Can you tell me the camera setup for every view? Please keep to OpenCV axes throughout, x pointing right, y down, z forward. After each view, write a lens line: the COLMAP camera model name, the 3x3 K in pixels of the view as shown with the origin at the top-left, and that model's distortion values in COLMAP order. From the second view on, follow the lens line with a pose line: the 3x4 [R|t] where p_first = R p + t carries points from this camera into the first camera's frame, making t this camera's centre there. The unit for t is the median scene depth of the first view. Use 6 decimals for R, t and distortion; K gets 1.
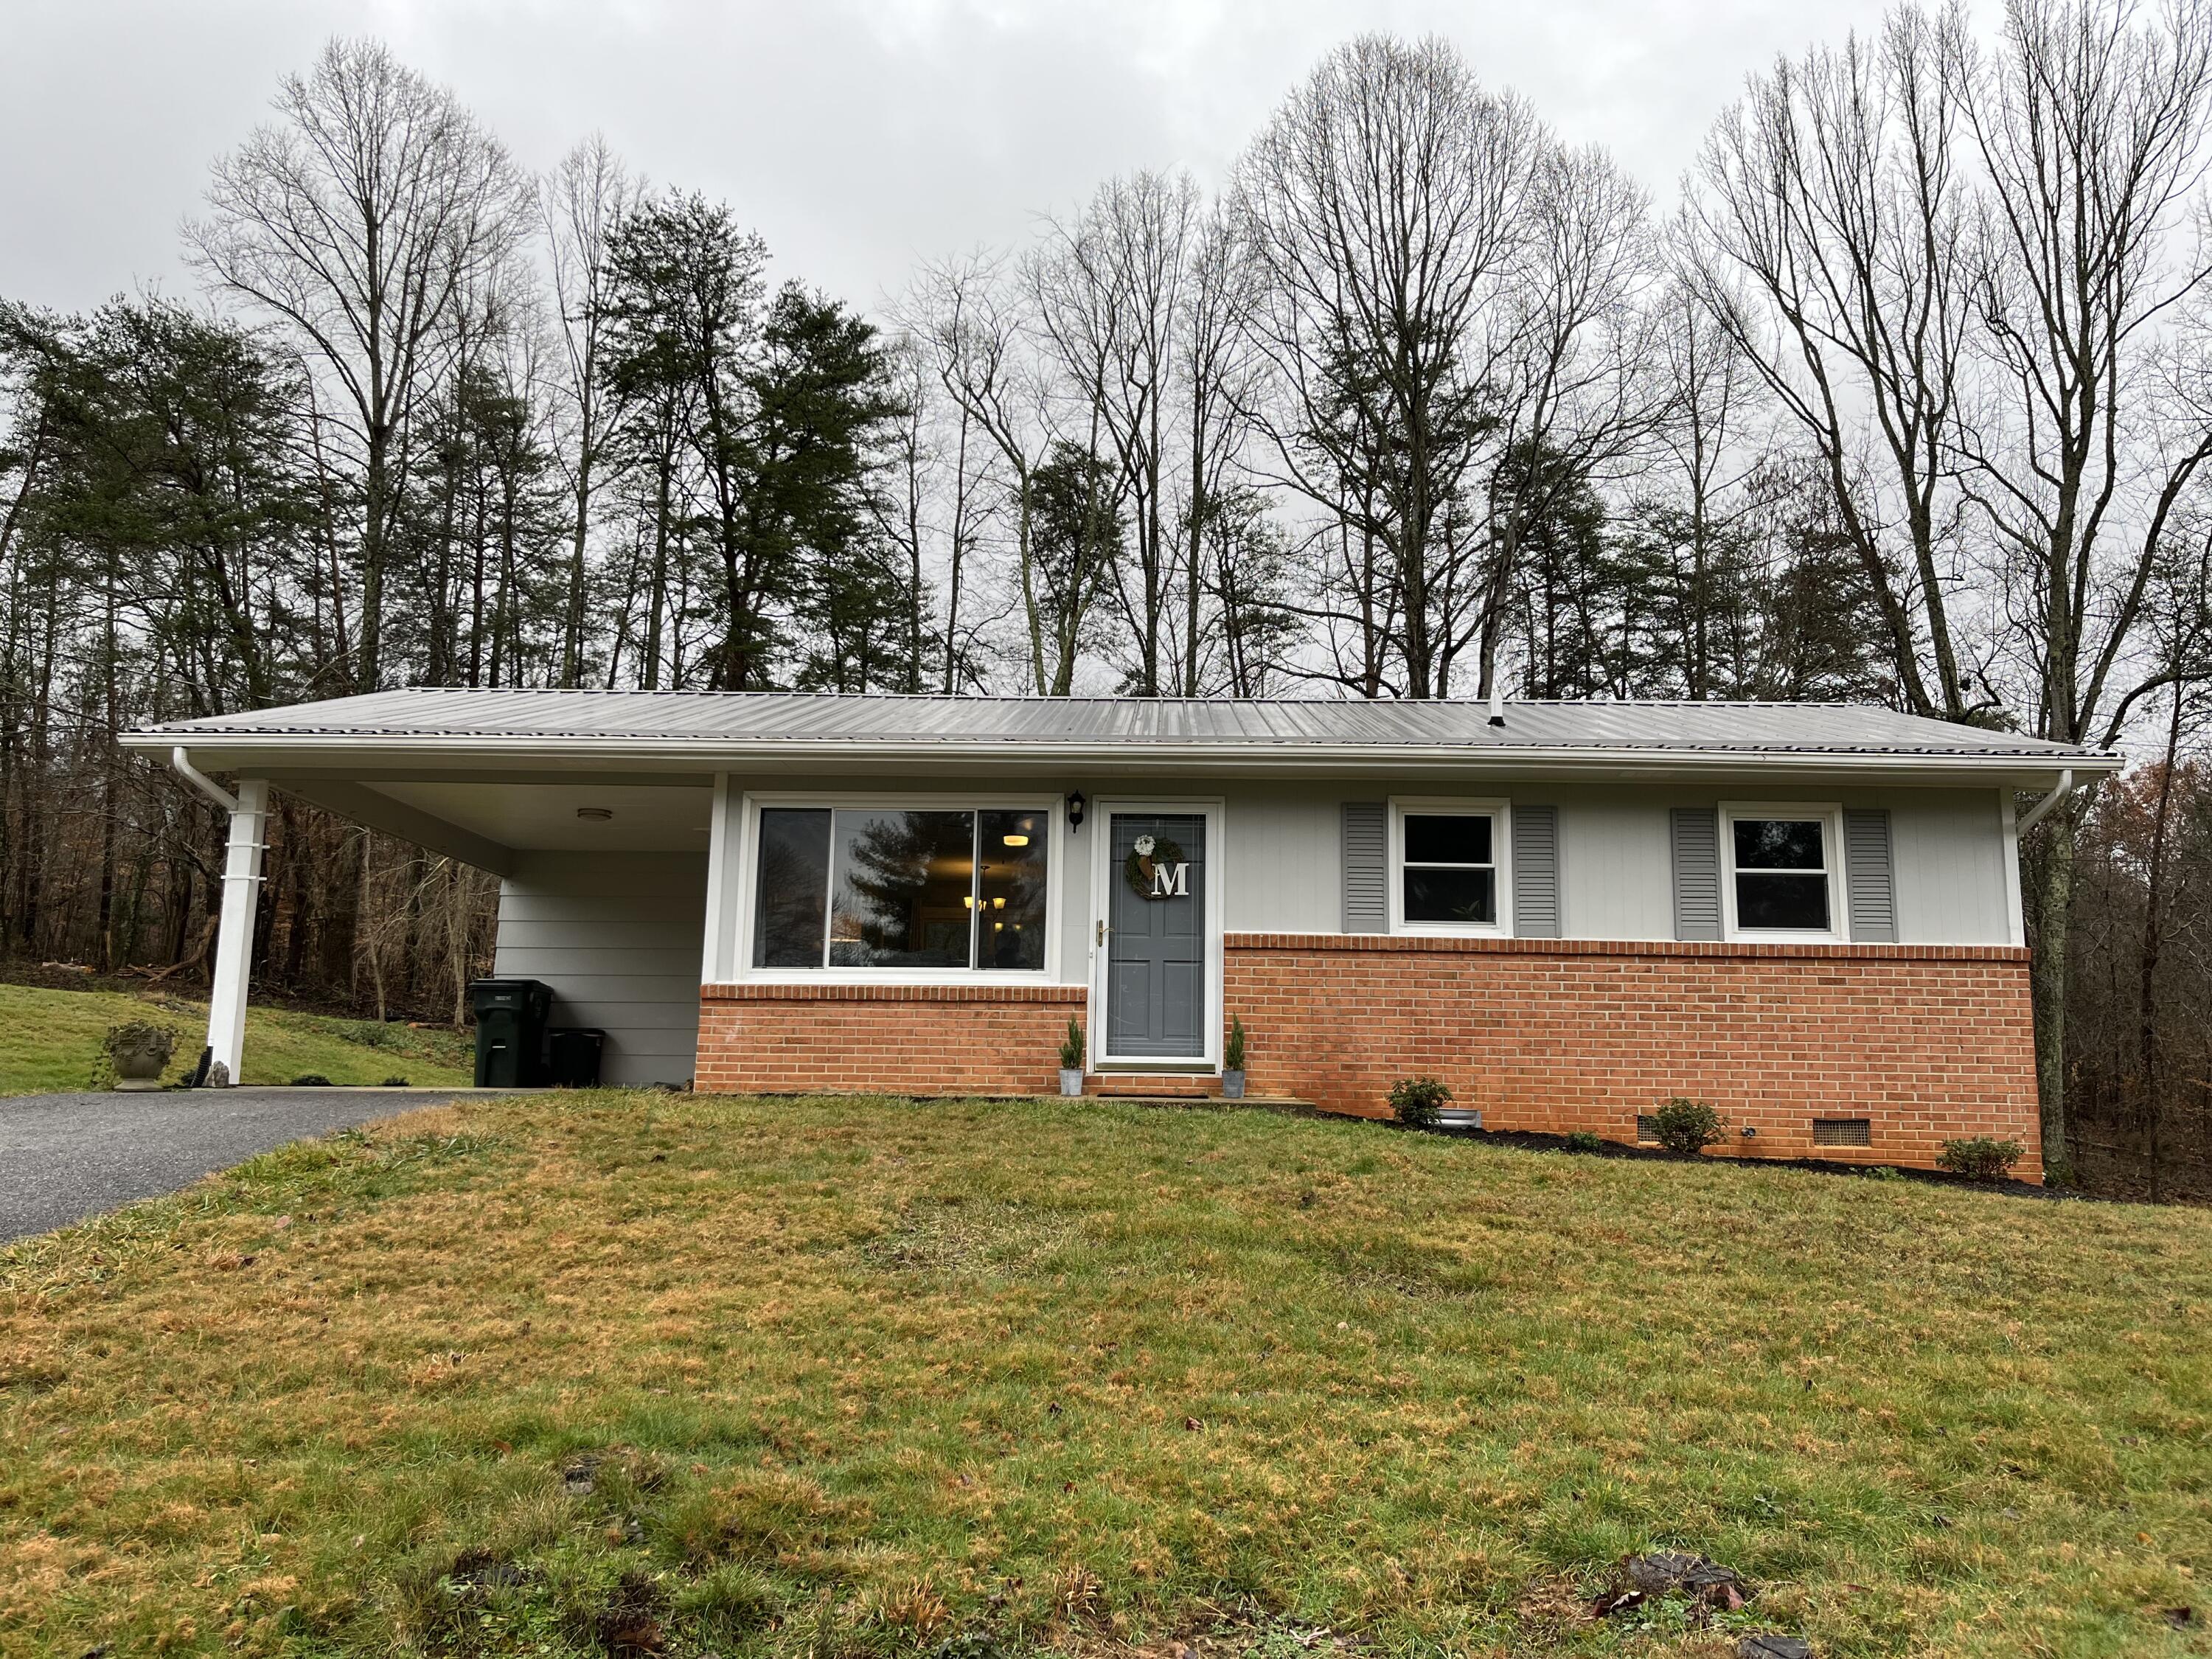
lens RADIAL K [[1673.4, 0, 1144.4], [0, 1673.4, 829.2], [0, 0, 1]] dist [0.068659, -0.094916]
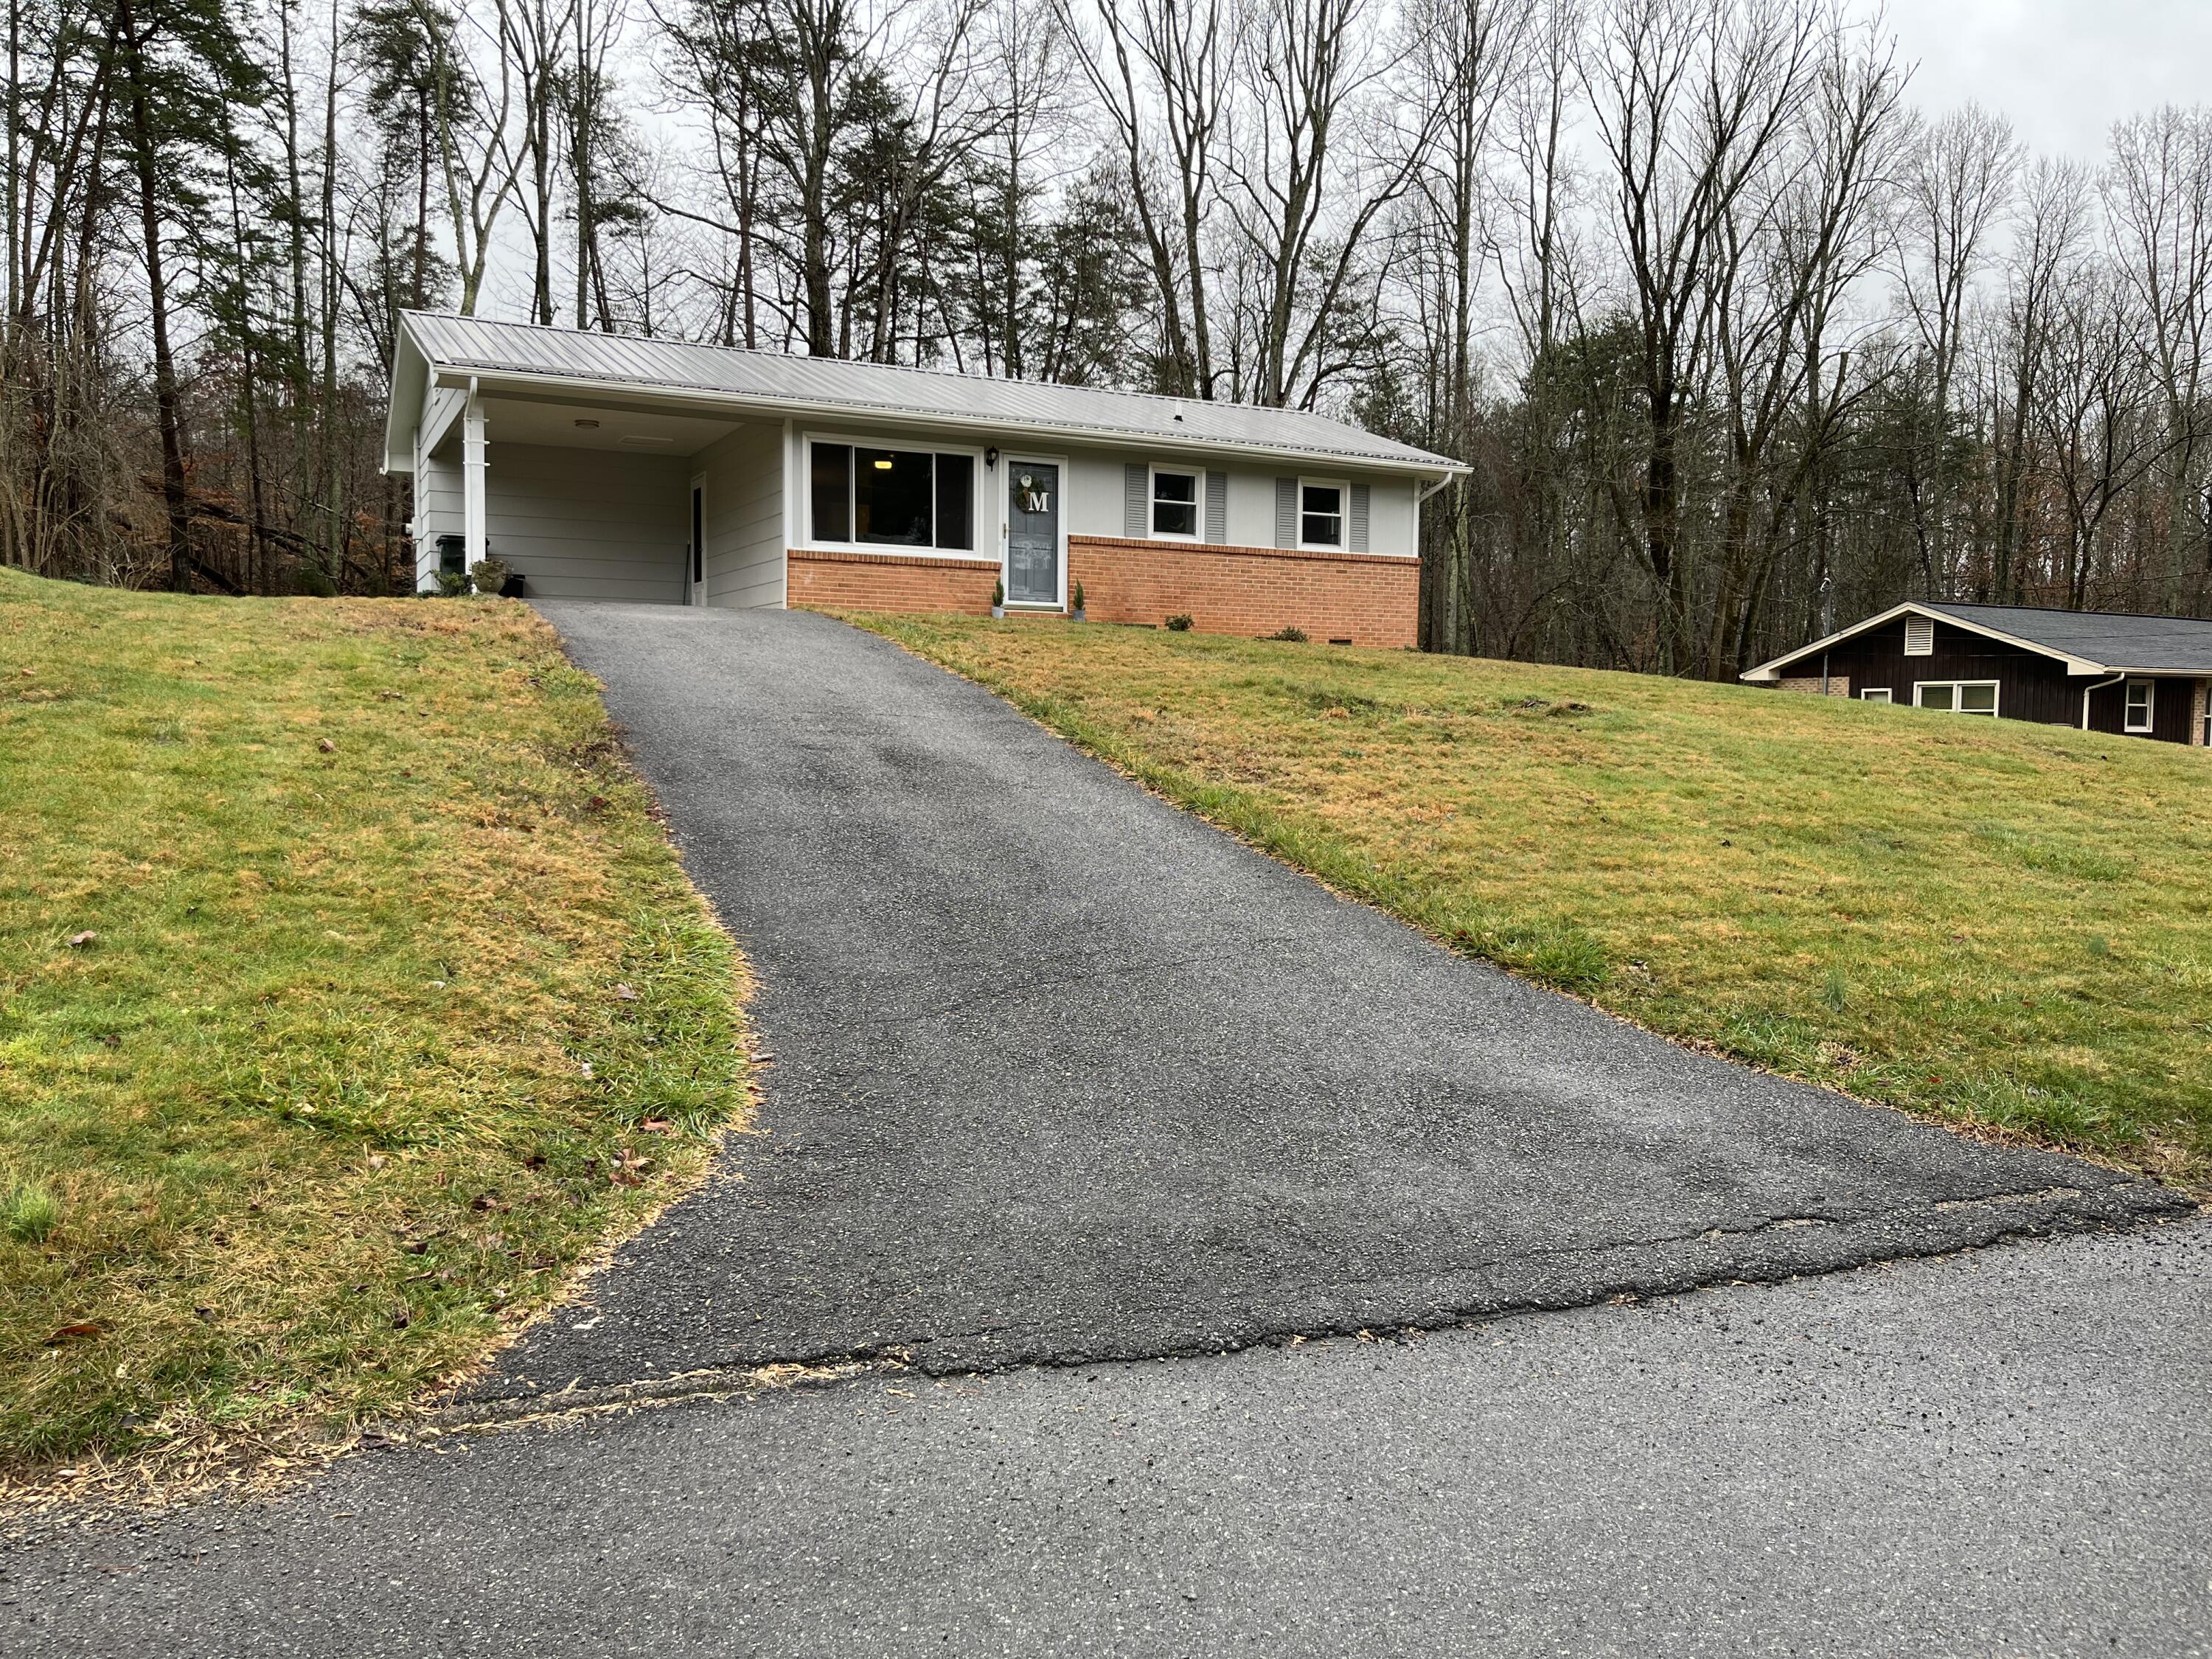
lens RADIAL K [[1667.9, 0, 1110.1], [0, 1667.9, 834.4], [0, 0, 1]] dist [0.072796, -0.102186]
pose [[0.882533, -0.038213, 0.468695, -0.348051], [-0.078418, 0.970777, 0.226807, -0.016306], [-0.463665, -0.236919, 0.853747, -0.289275]]
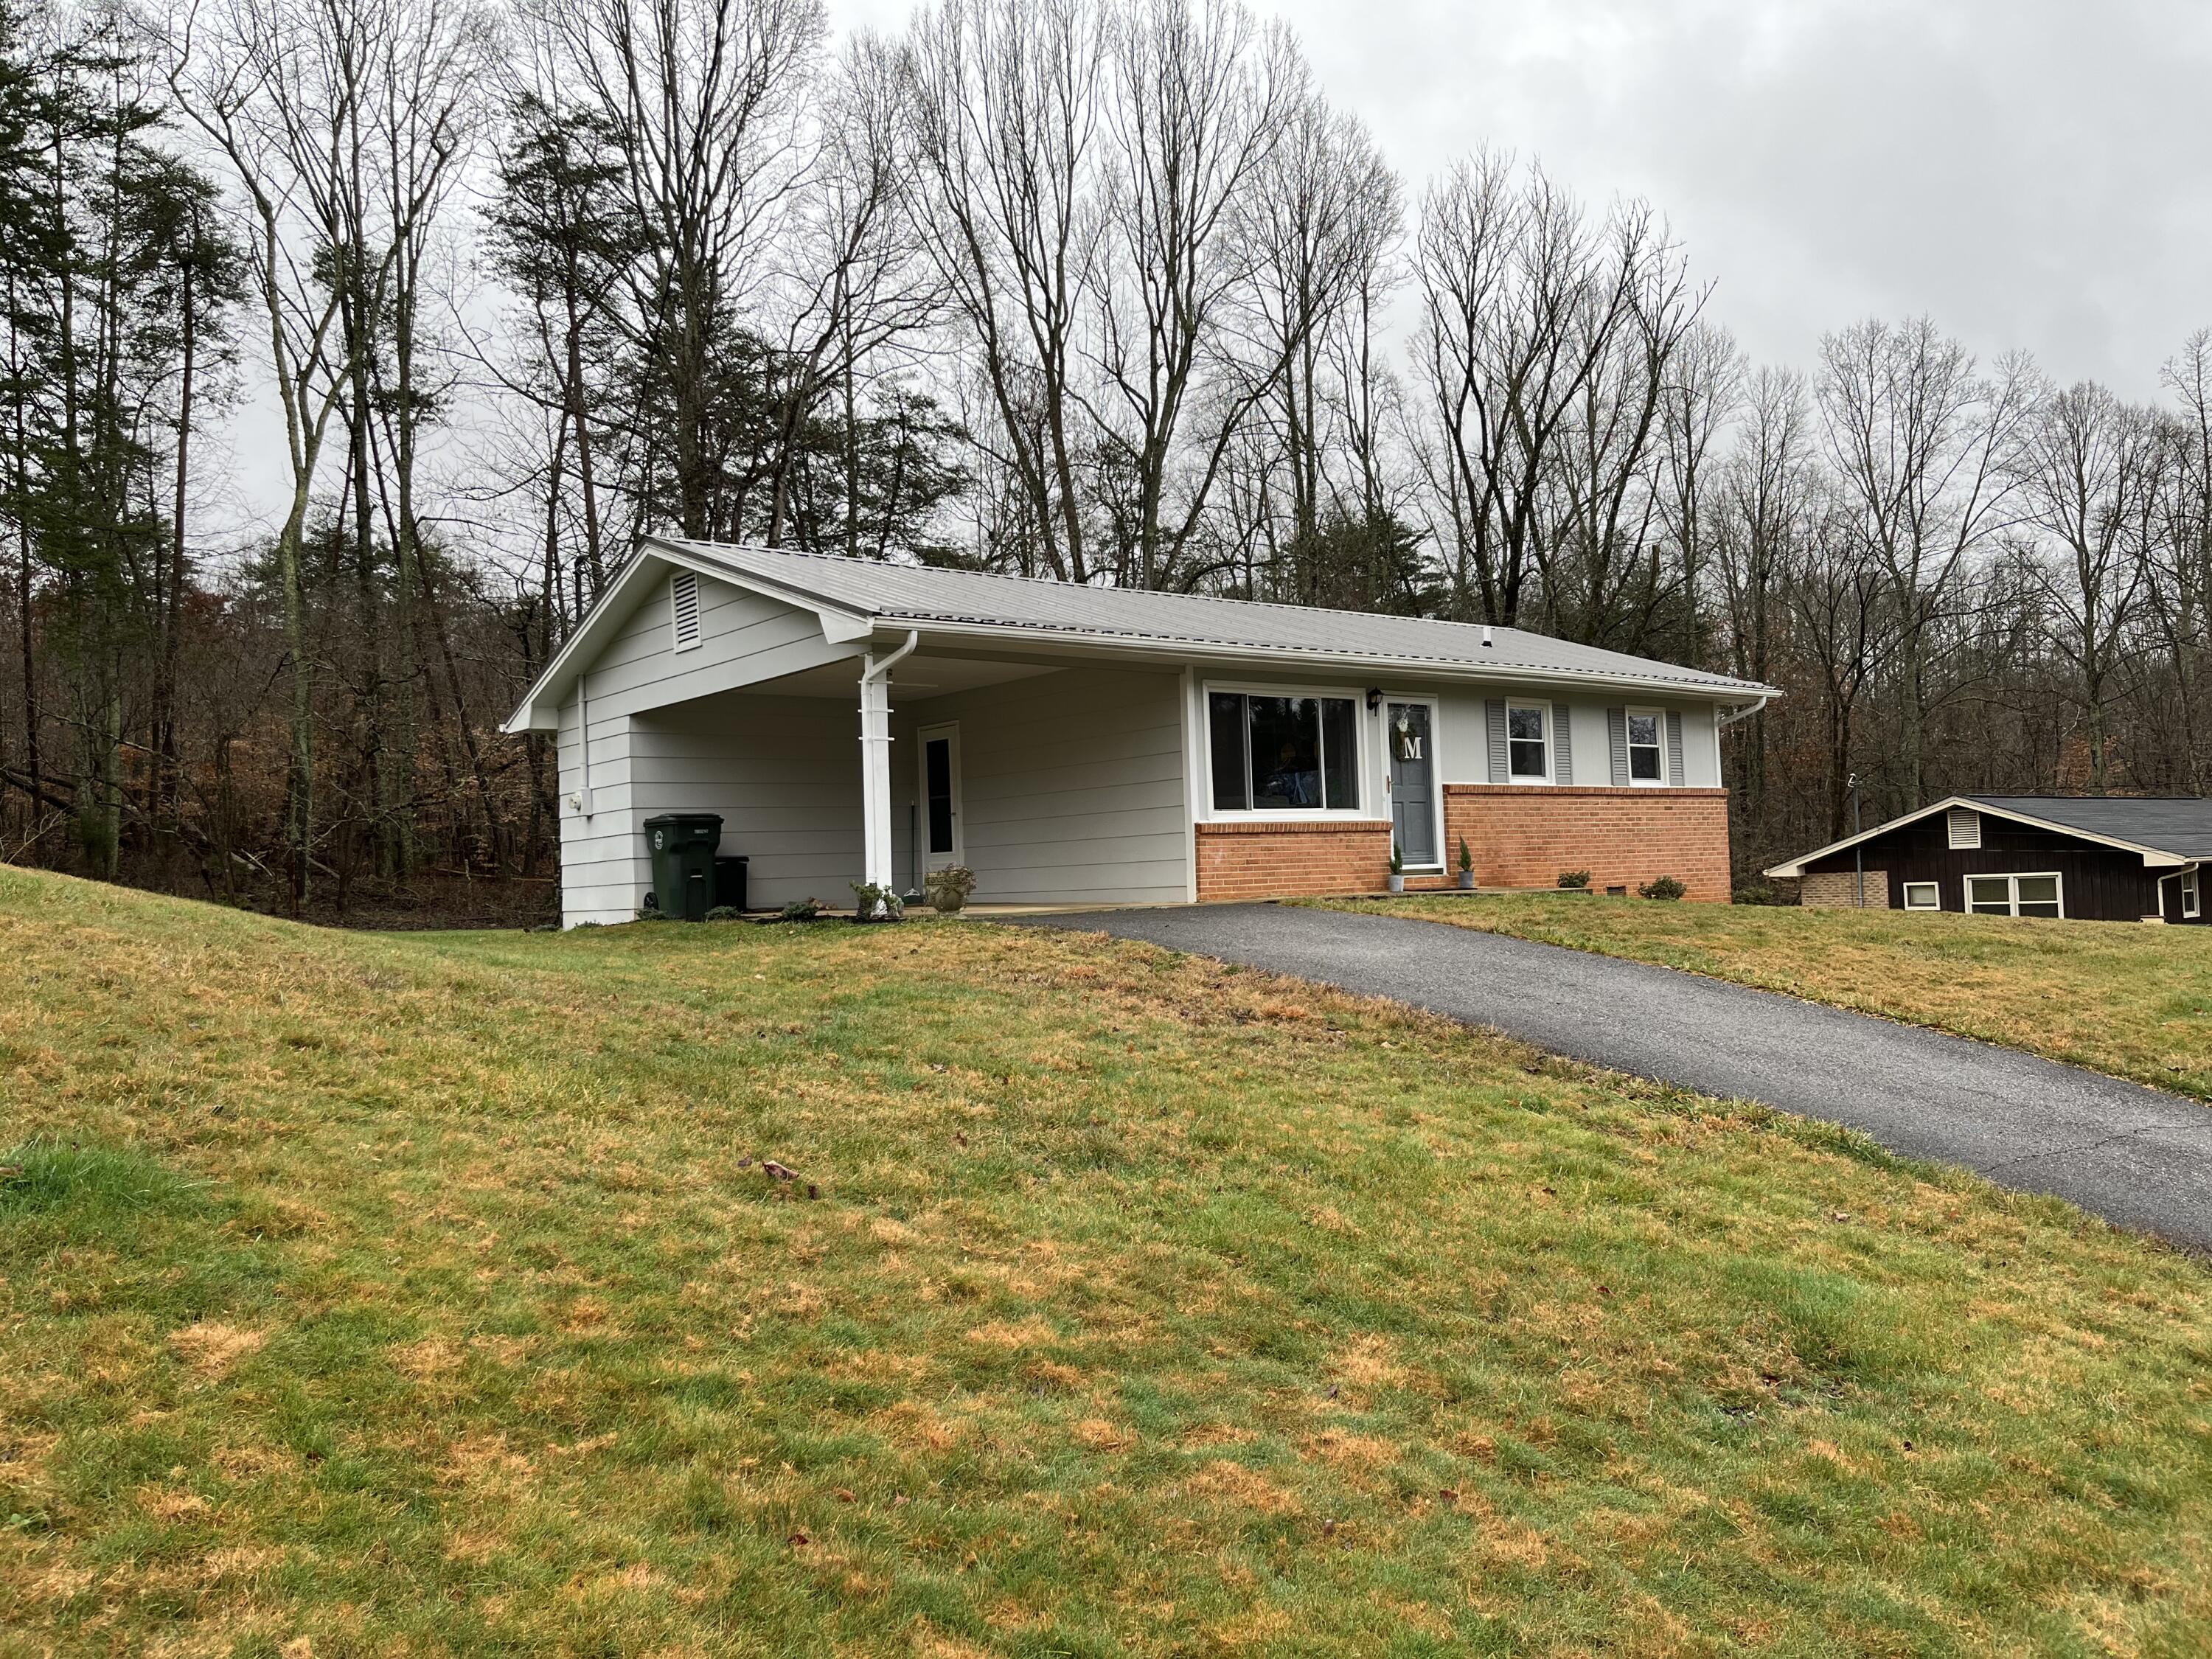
lens RADIAL K [[1675.4, 0, 1116.3], [0, 1675.4, 833.1], [0, 0, 1]] dist [0.068456, -0.095132]
pose [[0.761001, -0.025014, 0.648269, -0.535768], [-0.060674, 0.992133, 0.109507, -0.019870], [-0.645908, -0.122668, 0.753496, 0.009338]]
